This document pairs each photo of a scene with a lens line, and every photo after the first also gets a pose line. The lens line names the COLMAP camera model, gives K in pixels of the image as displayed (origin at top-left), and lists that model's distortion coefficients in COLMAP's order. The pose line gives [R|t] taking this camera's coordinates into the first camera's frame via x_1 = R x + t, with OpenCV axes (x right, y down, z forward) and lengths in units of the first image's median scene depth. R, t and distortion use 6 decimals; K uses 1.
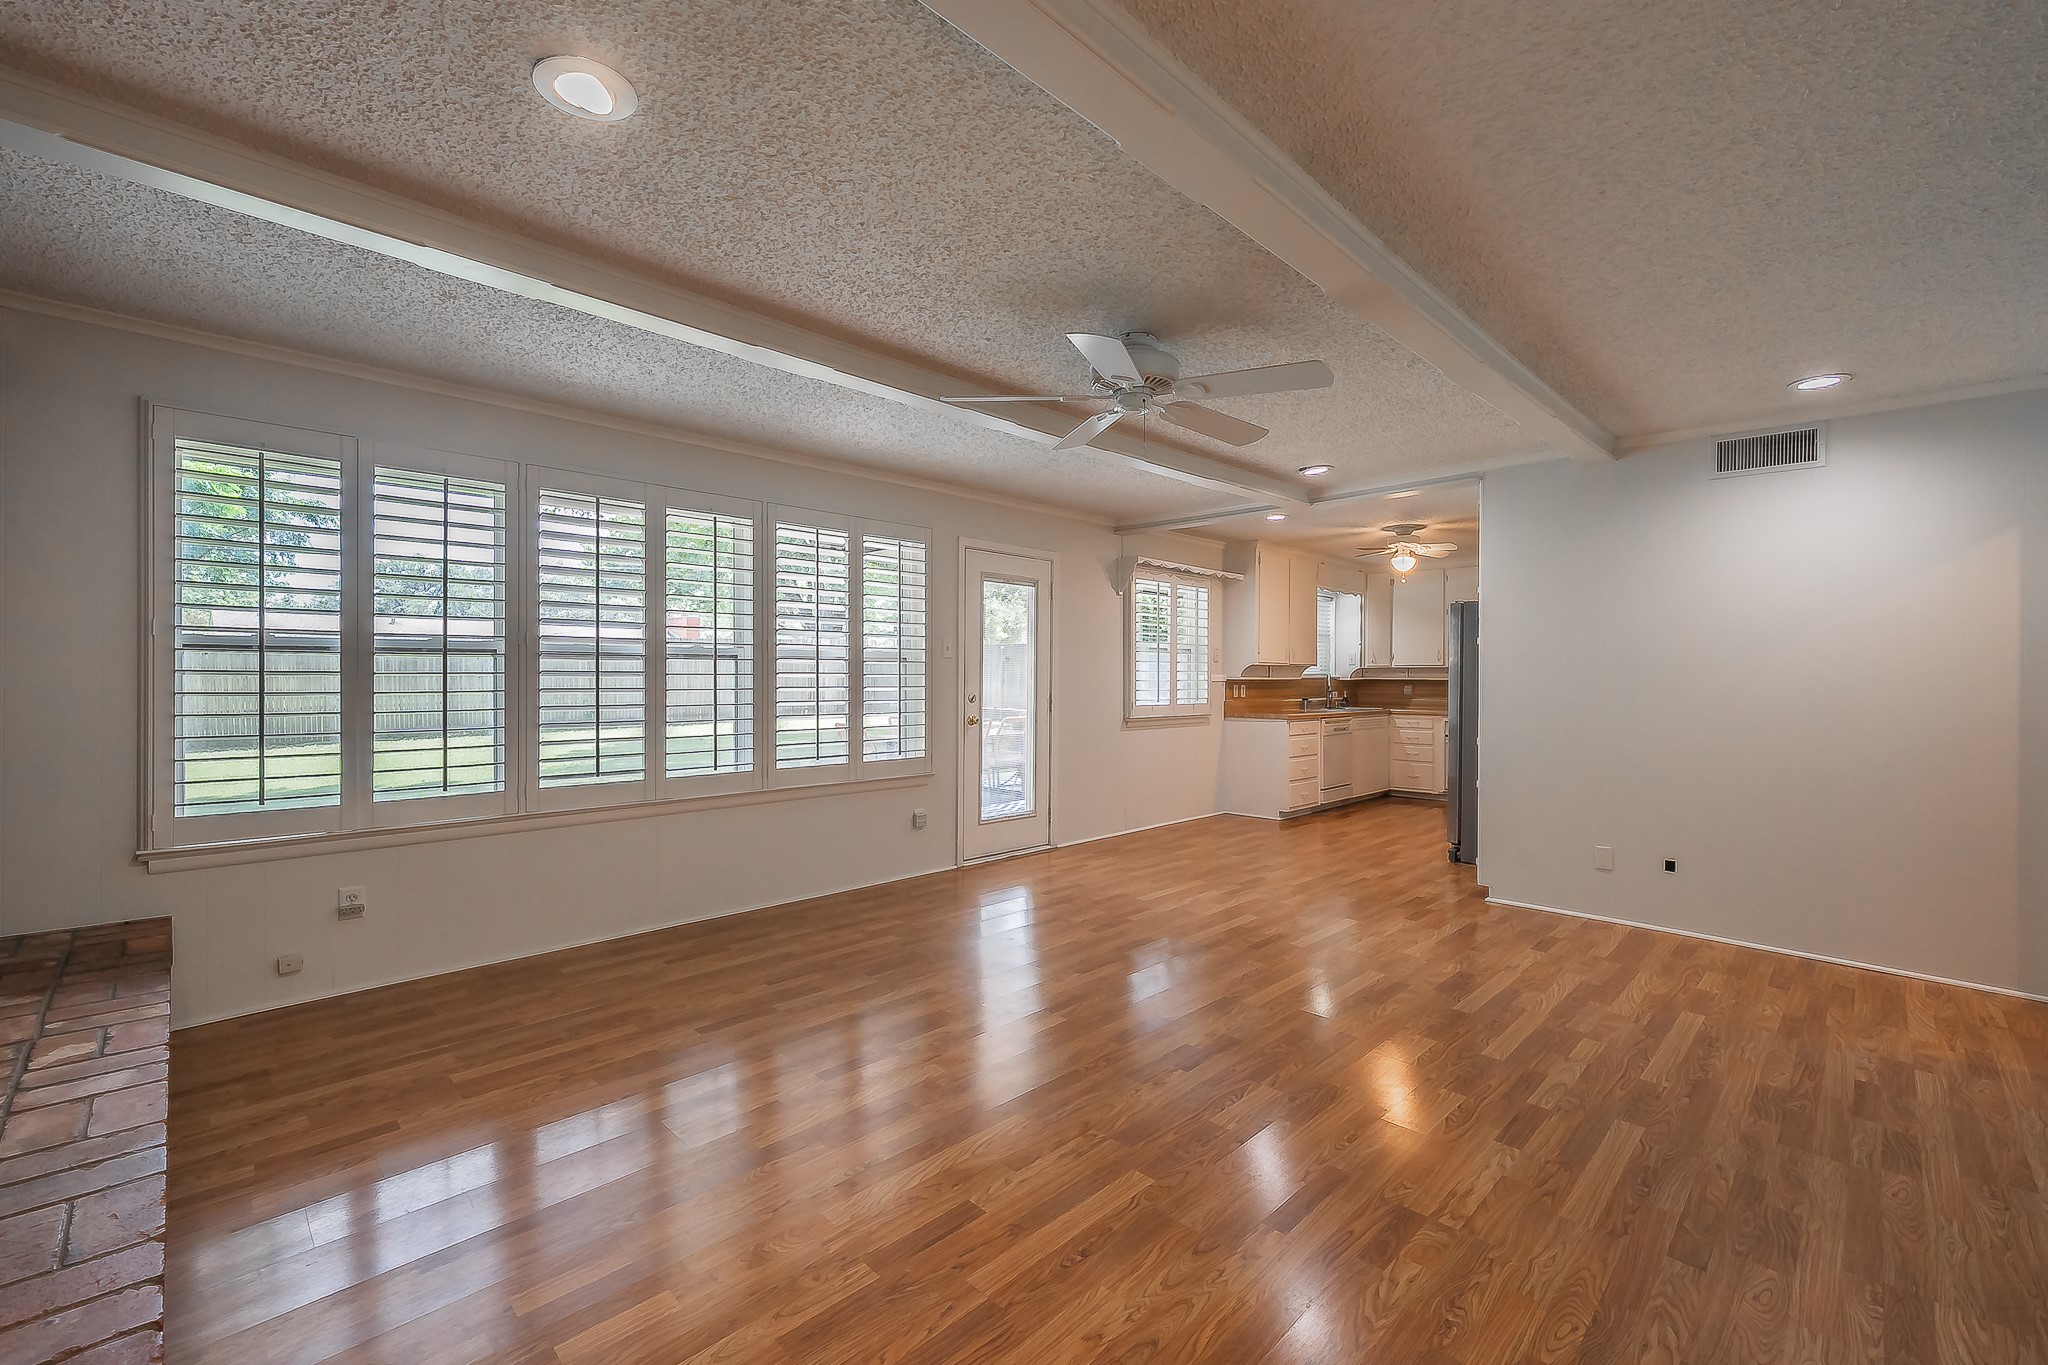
lens RADIAL K [[842.8, 0, 1021.4], [0, 842.8, 688.3], [0, 0, 1]] dist [0.005470, 0.000607]
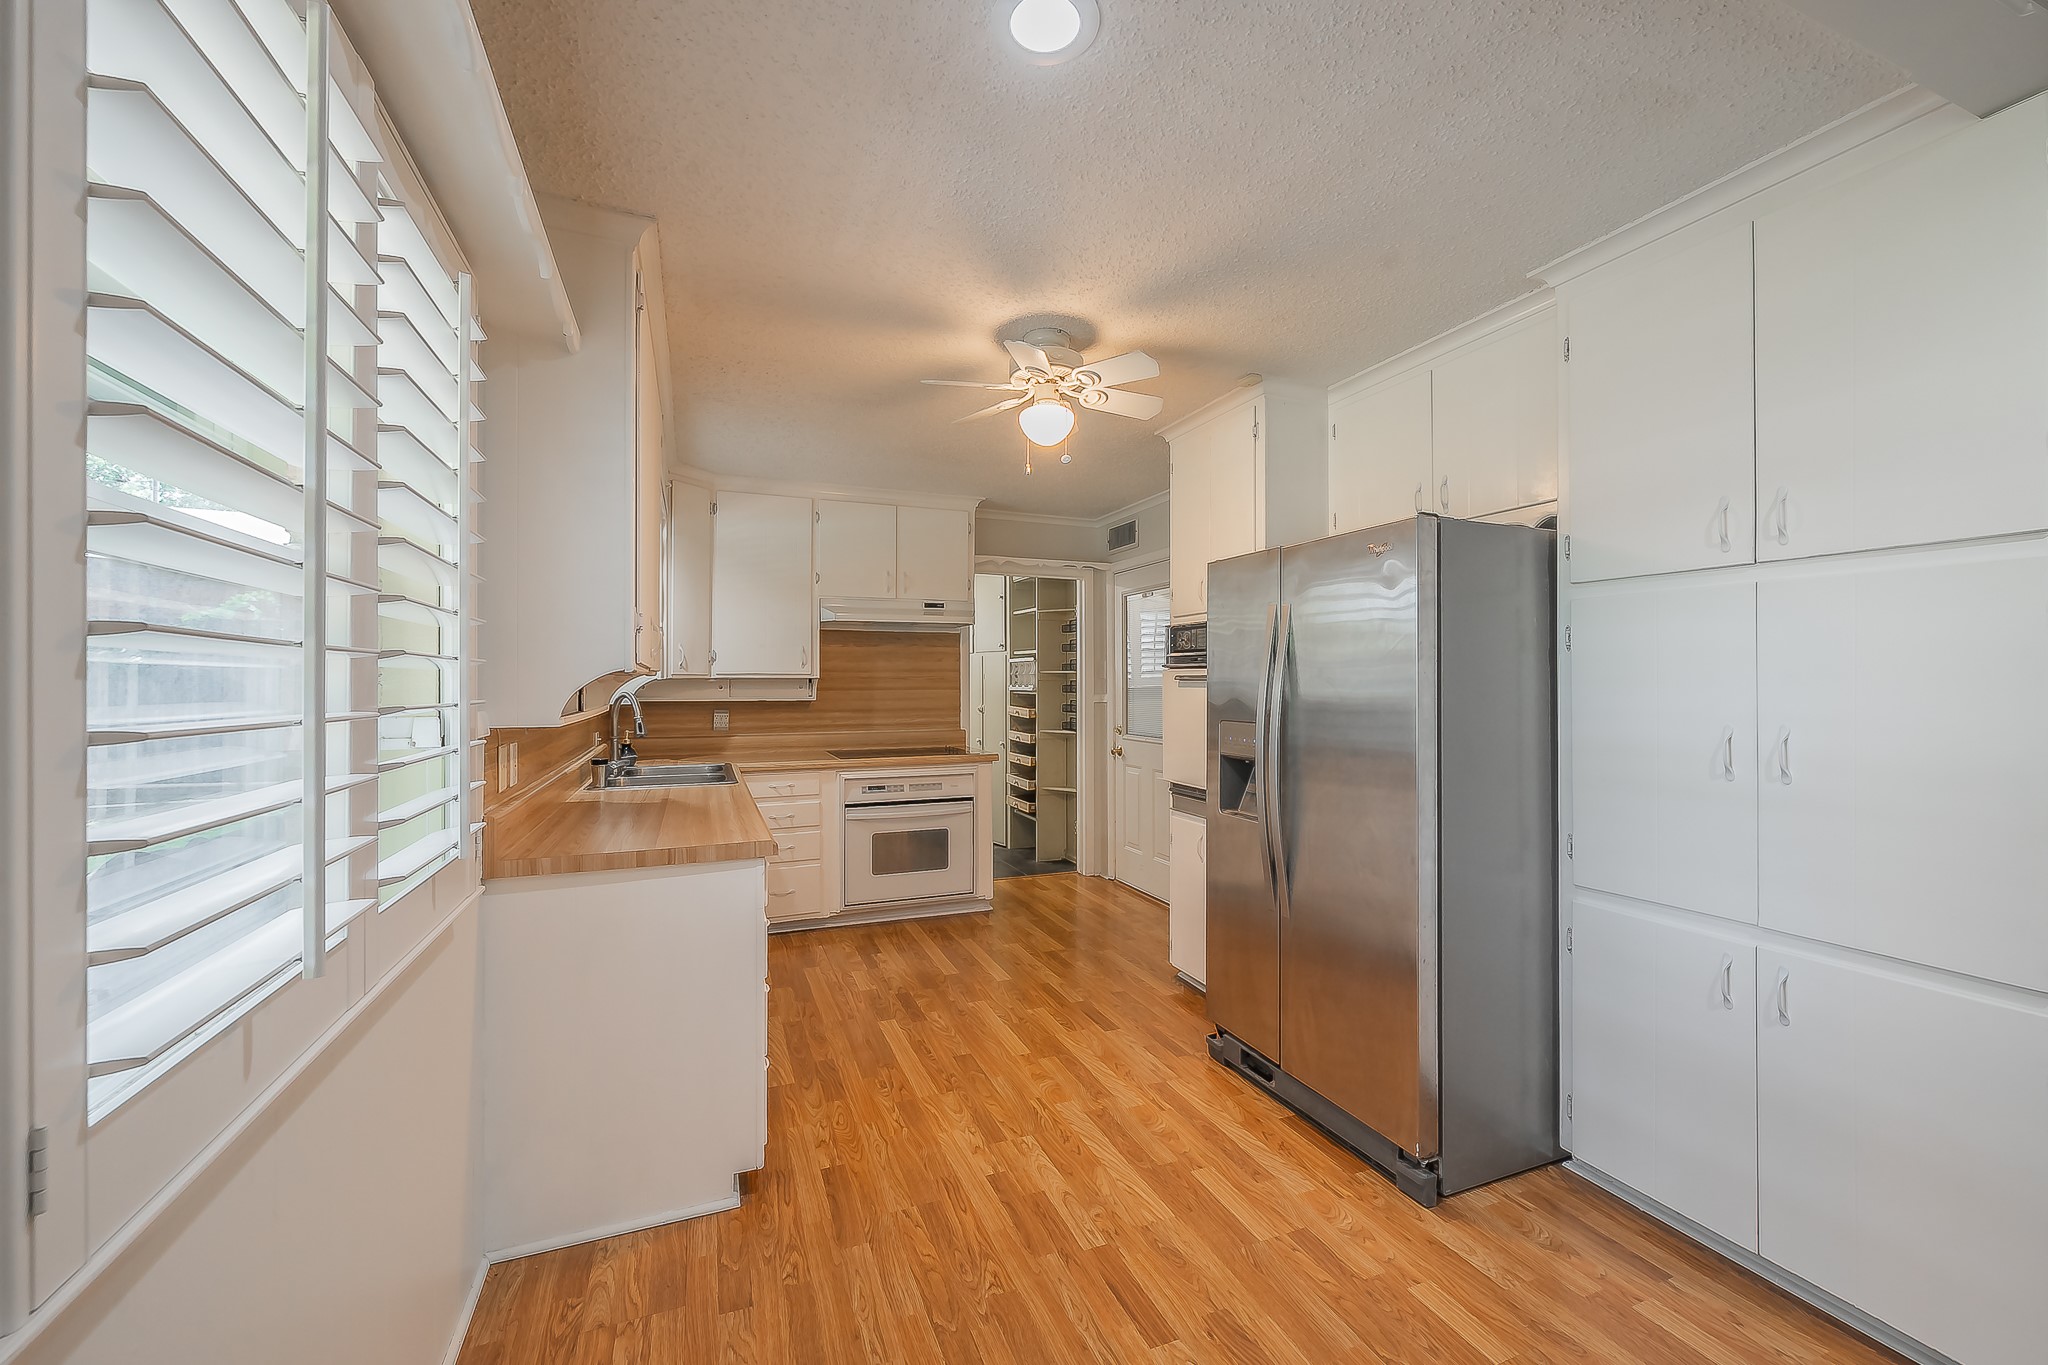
lens RADIAL K [[814.4, 0, 1019.7], [0, 814.4, 671.3], [0, 0, 1]] dist [-0.010250, 0.000551]
pose [[0.387087, 0.008929, 0.922000, 0.168062], [0.016520, 0.999725, -0.016618, -0.042425], [-0.921895, 0.021664, 0.386834, 1.578857]]
